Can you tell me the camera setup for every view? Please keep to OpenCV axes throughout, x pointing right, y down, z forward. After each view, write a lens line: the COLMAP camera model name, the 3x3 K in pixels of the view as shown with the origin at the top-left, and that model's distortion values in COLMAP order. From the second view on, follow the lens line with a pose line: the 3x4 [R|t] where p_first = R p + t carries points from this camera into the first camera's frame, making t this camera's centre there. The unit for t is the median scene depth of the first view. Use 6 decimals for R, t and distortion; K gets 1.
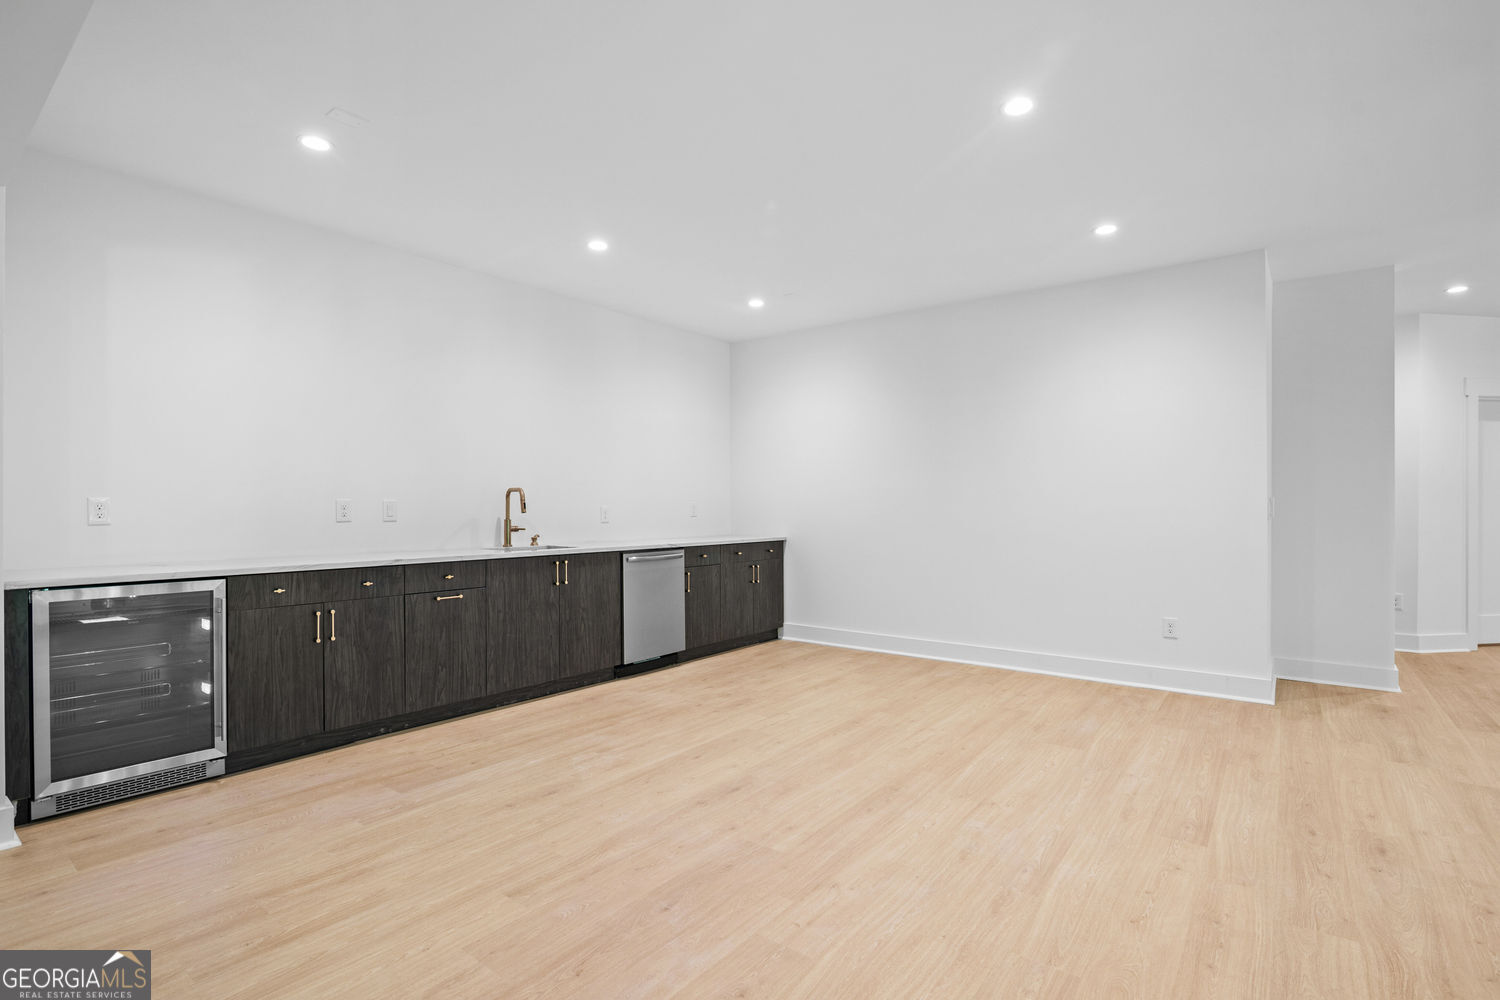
lens RADIAL K [[728.1, 0, 753.0], [0, 728.1, 506.5], [0, 0, 1]] dist [-0.016435, 0.001381]
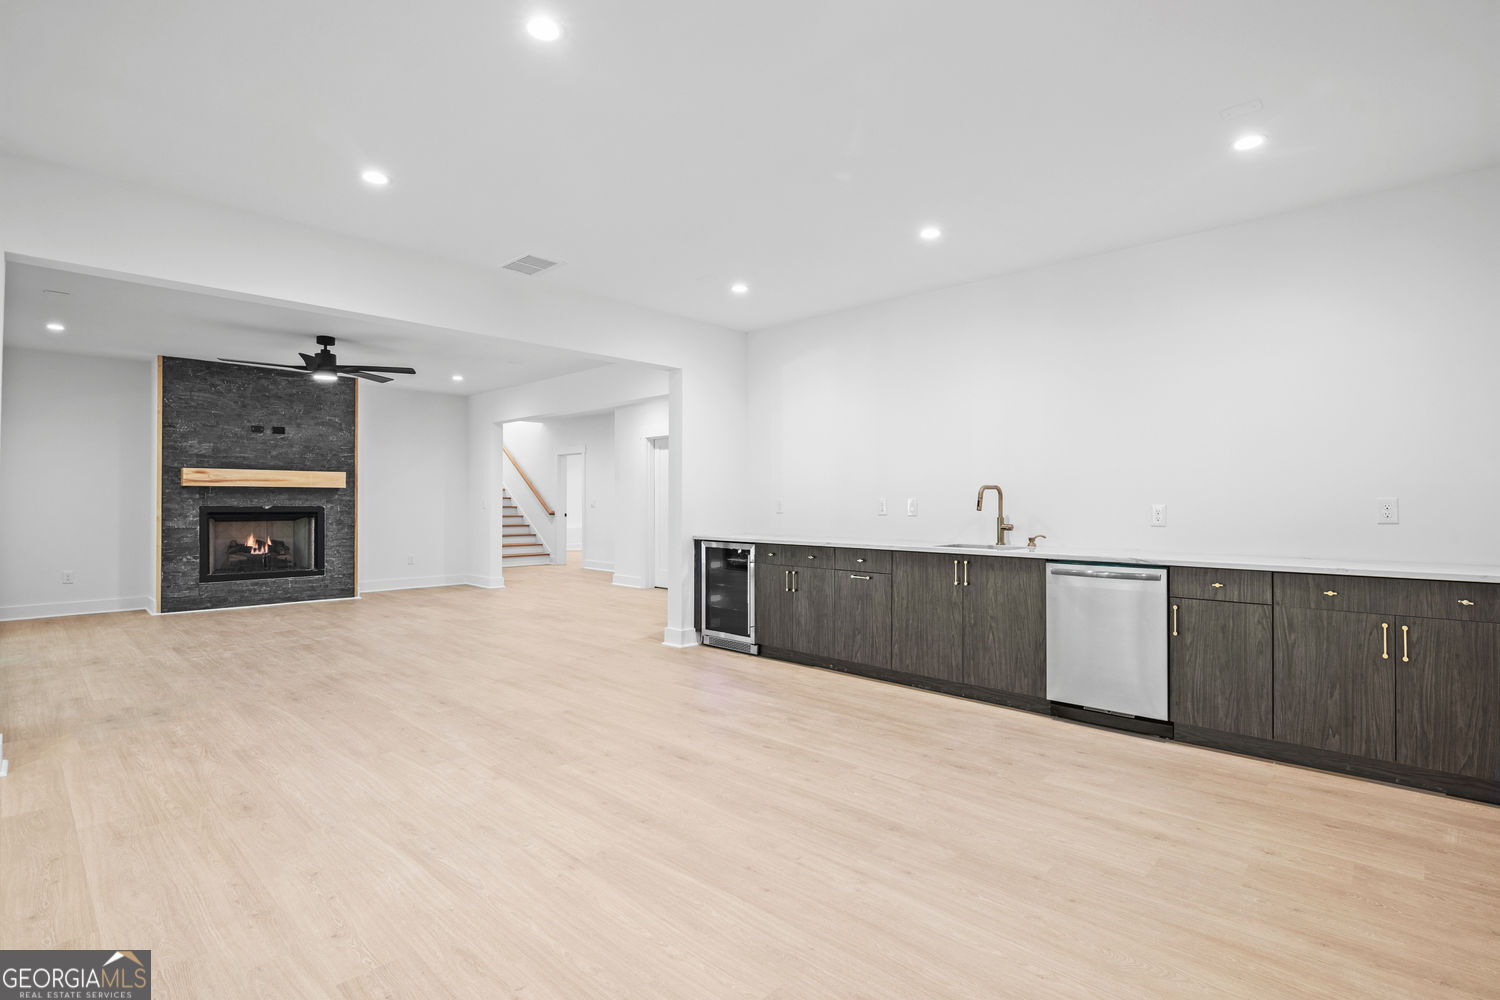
lens RADIAL K [[728.1, 0, 756.8], [0, 728.1, 496.3], [0, 0, 1]] dist [-0.016435, 0.001381]
pose [[-0.122428, -0.007266, -0.992451, 0.816443], [0.000232, 0.999973, -0.007350, -0.003911], [0.992477, -0.001130, -0.122423, 0.950699]]
